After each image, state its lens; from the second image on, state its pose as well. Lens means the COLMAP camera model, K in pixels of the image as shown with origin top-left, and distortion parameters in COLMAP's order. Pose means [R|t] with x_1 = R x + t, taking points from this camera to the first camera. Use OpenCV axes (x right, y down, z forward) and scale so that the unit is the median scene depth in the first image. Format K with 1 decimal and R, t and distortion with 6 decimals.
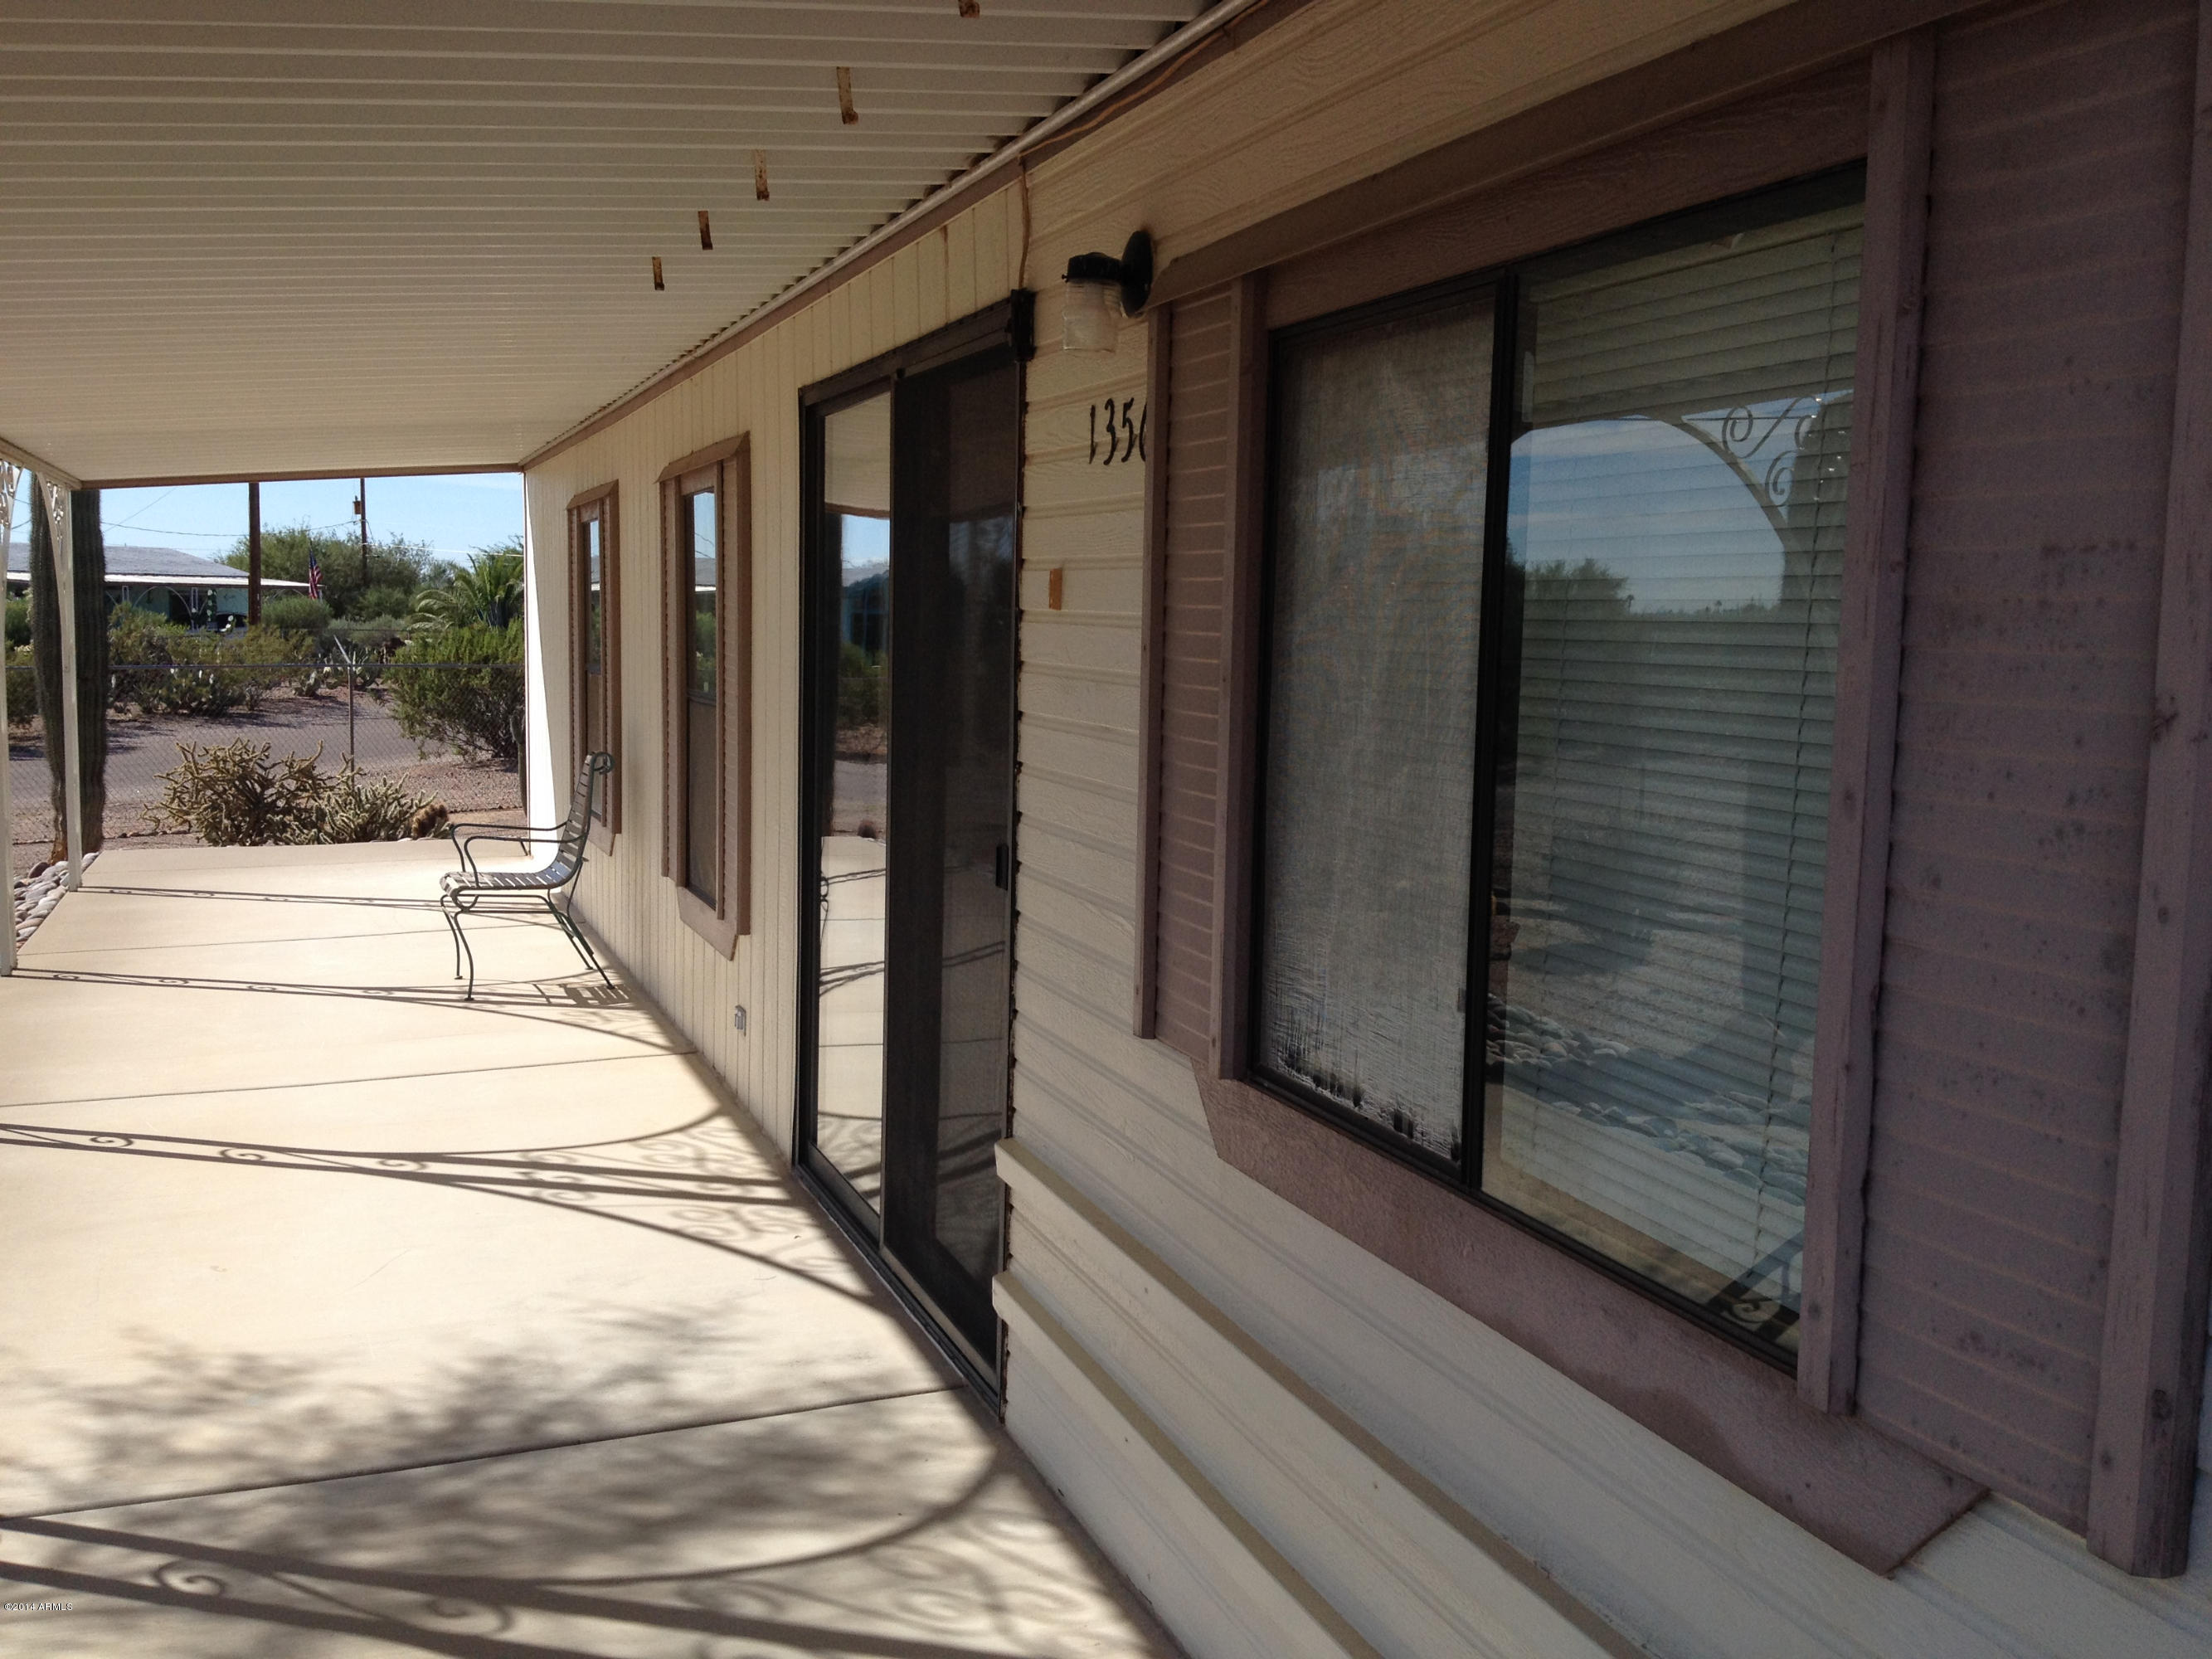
lens RADIAL K [[2042.7, 0, 1105.2], [0, 2042.7, 845.7], [0, 0, 1]] dist [0.203131, -0.513268]
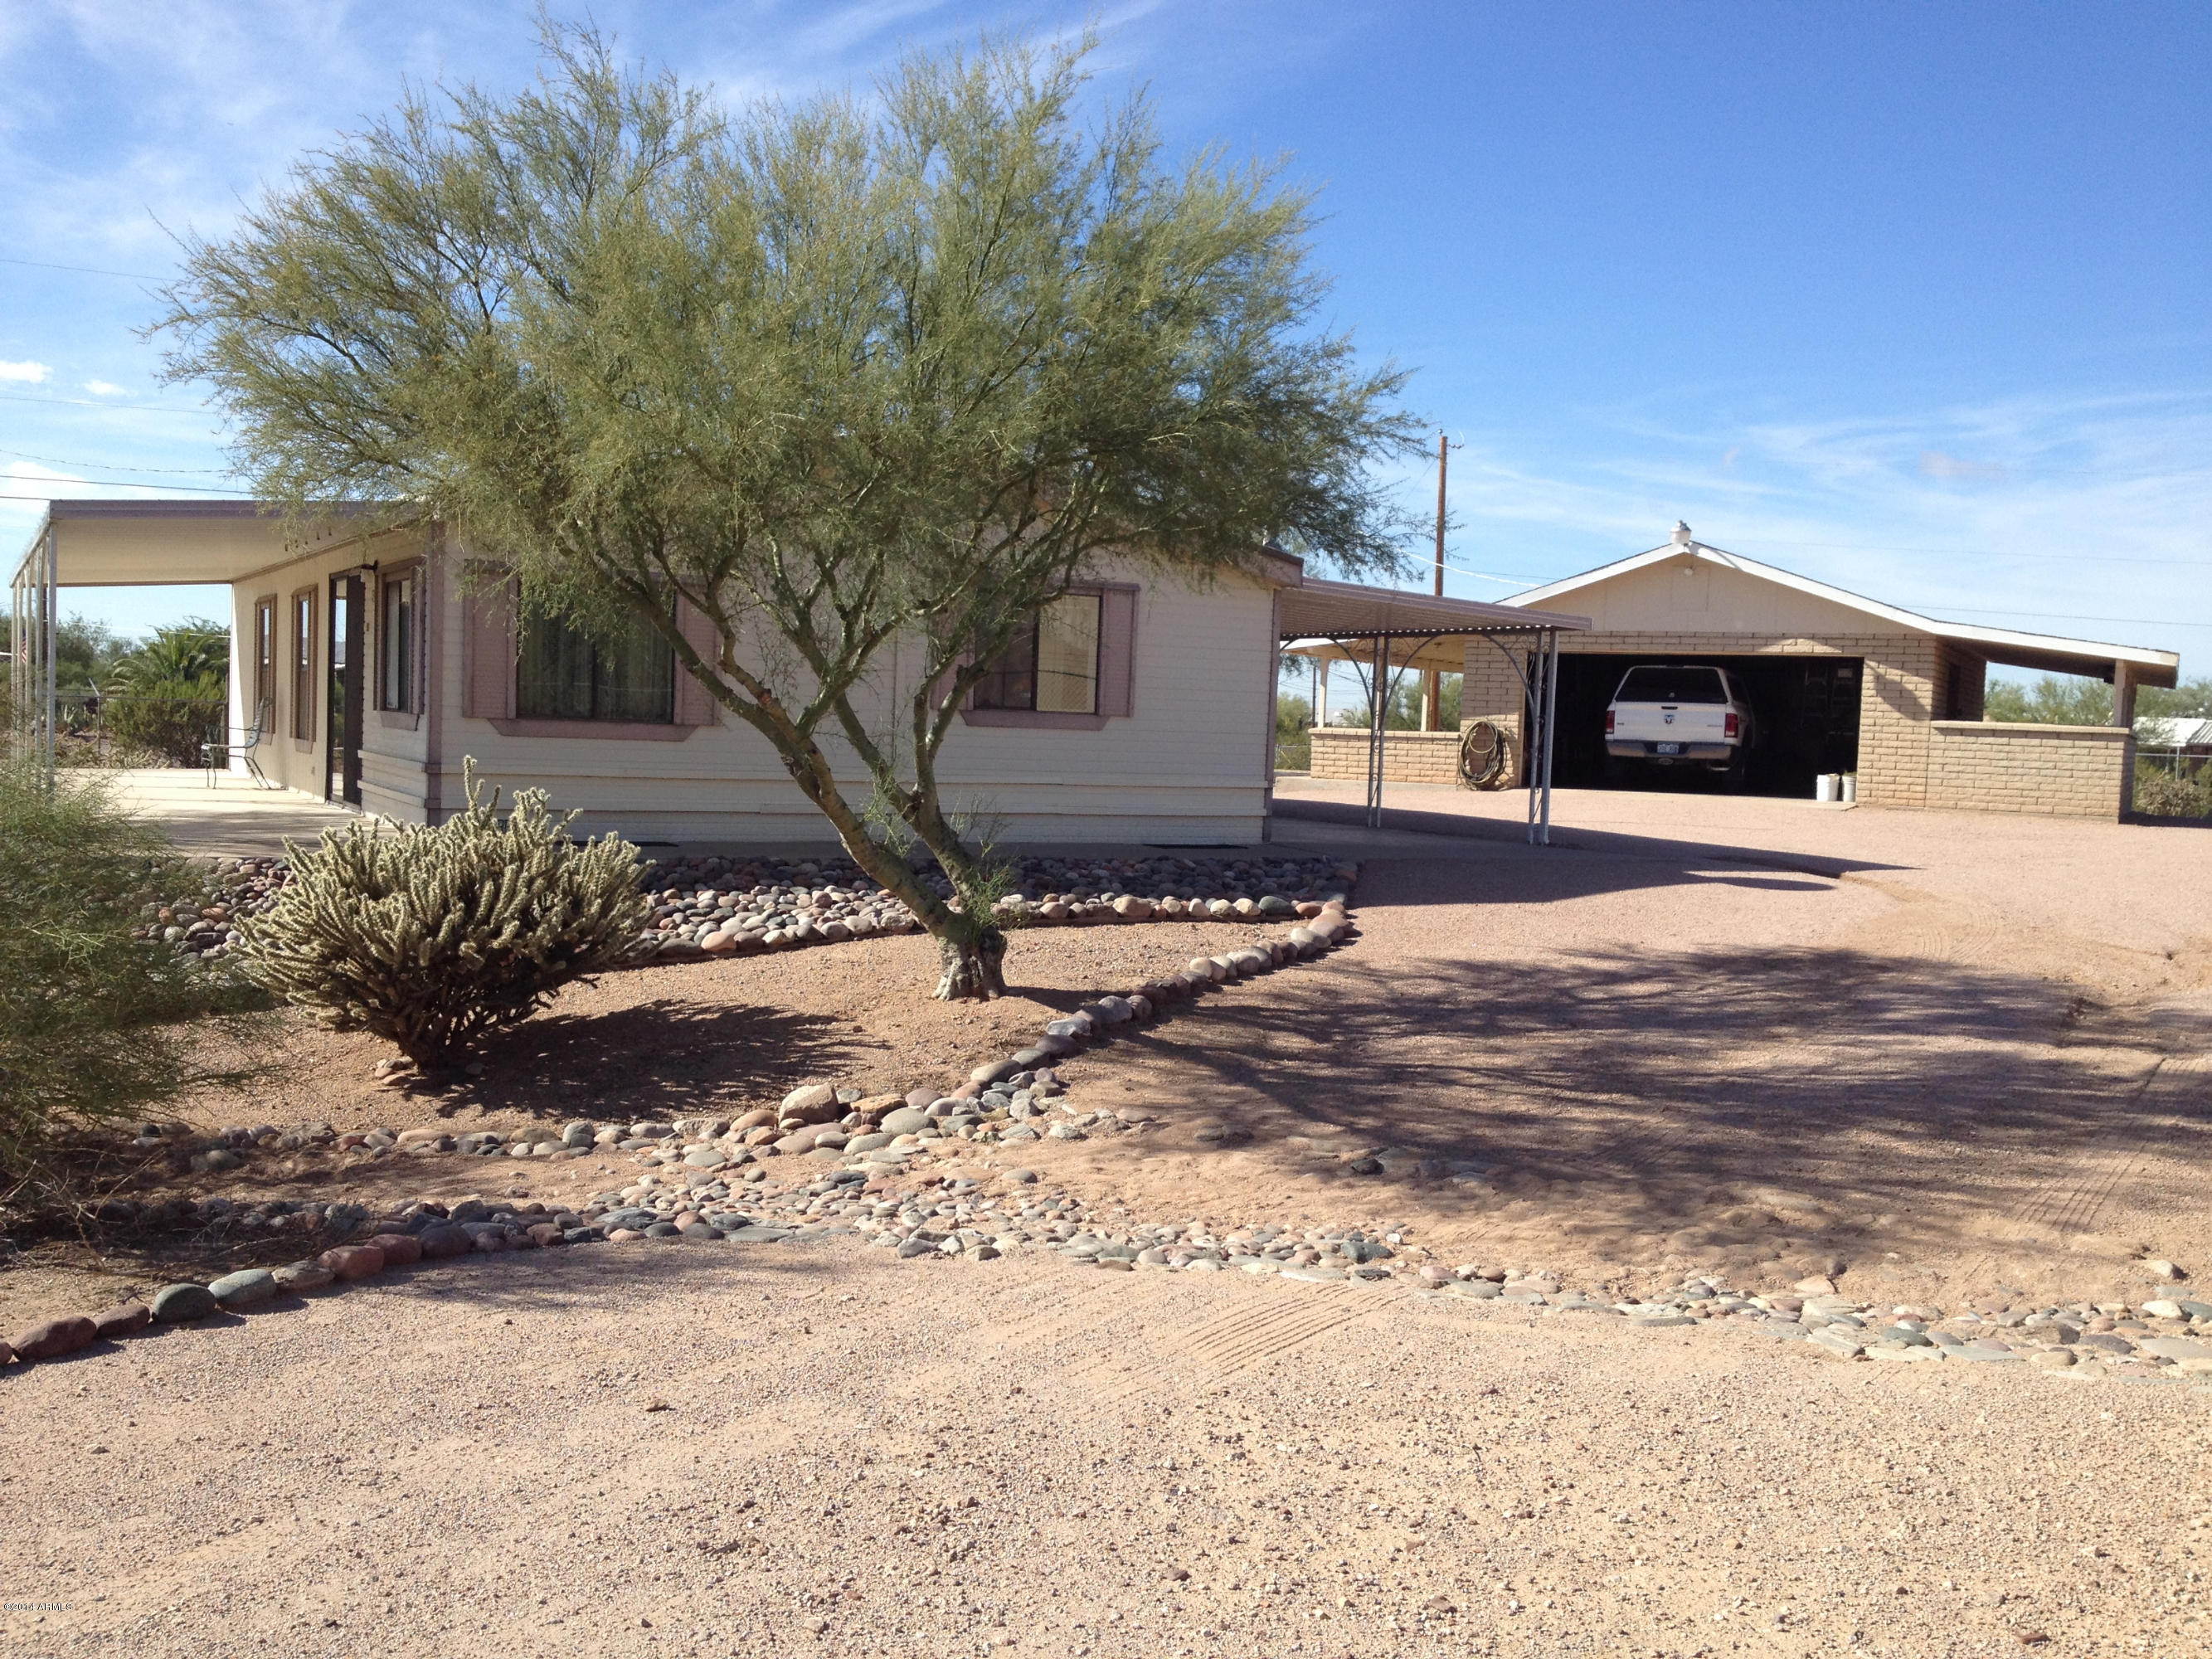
lens RADIAL K [[2042.7, 0, 1105.2], [0, 2042.7, 845.7], [0, 0, 1]] dist [0.203131, -0.513268]
pose [[0.989846, 0.004267, 0.142083, 0.195438], [0.002163, 0.998981, -0.045075, 0.119306], [-0.142131, 0.044925, 0.988828, -0.791638]]
